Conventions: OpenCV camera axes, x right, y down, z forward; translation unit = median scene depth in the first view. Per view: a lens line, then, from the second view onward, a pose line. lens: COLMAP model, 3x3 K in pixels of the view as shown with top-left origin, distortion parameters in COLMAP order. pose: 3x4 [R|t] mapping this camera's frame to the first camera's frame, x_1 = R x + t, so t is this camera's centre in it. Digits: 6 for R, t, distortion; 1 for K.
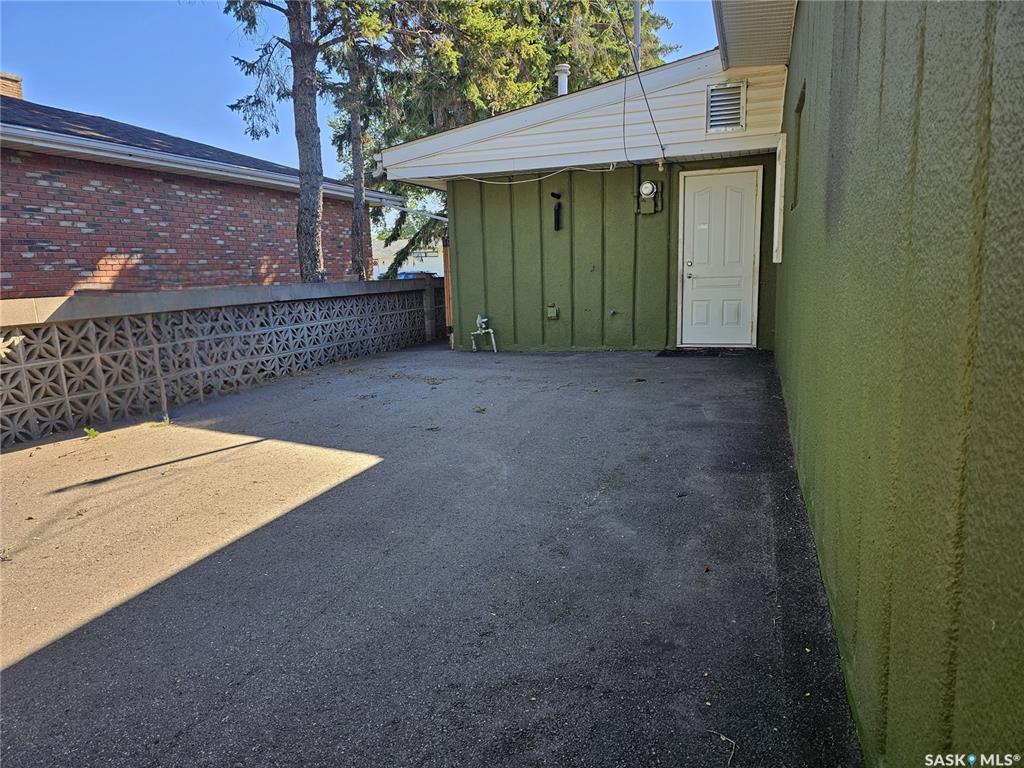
lens RADIAL K [[682.0, 0, 511.0], [0, 682.0, 385.4], [0, 0, 1]] dist [0.043098, -0.032818]
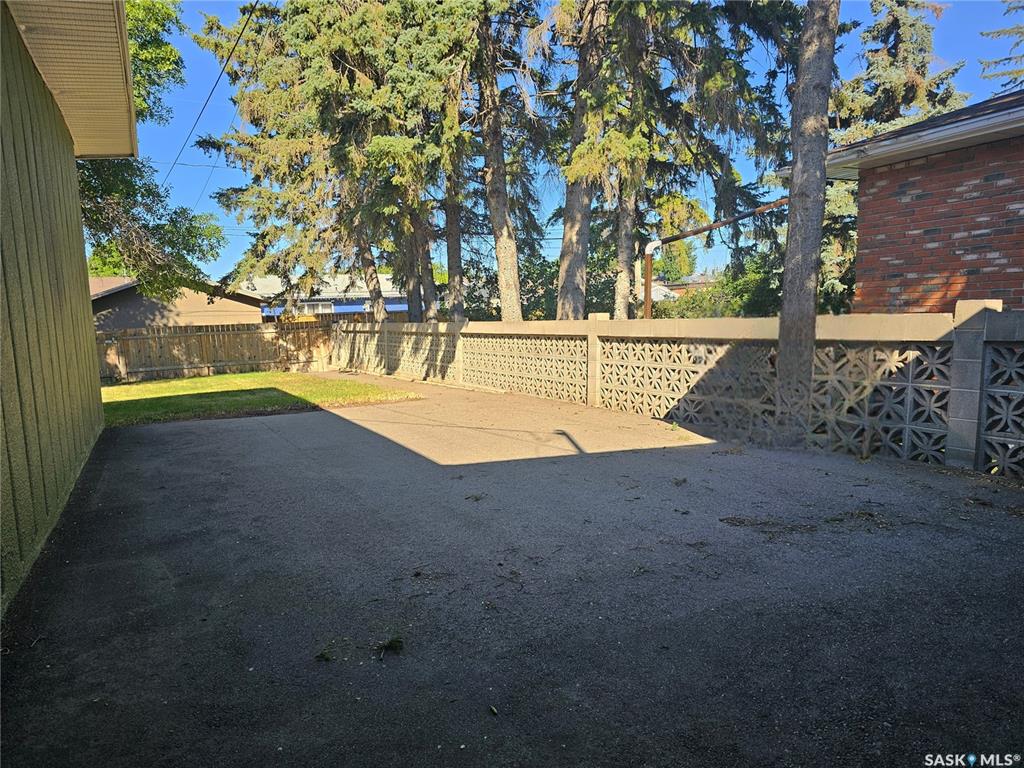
lens RADIAL K [[682.0, 0, 511.1], [0, 682.0, 384.7], [0, 0, 1]] dist [0.043098, -0.032818]
pose [[-0.688594, 0.139528, -0.711597, 0.517773], [-0.066451, 0.965043, 0.253526, -0.322145], [0.722096, 0.221863, -0.655251, 1.692919]]
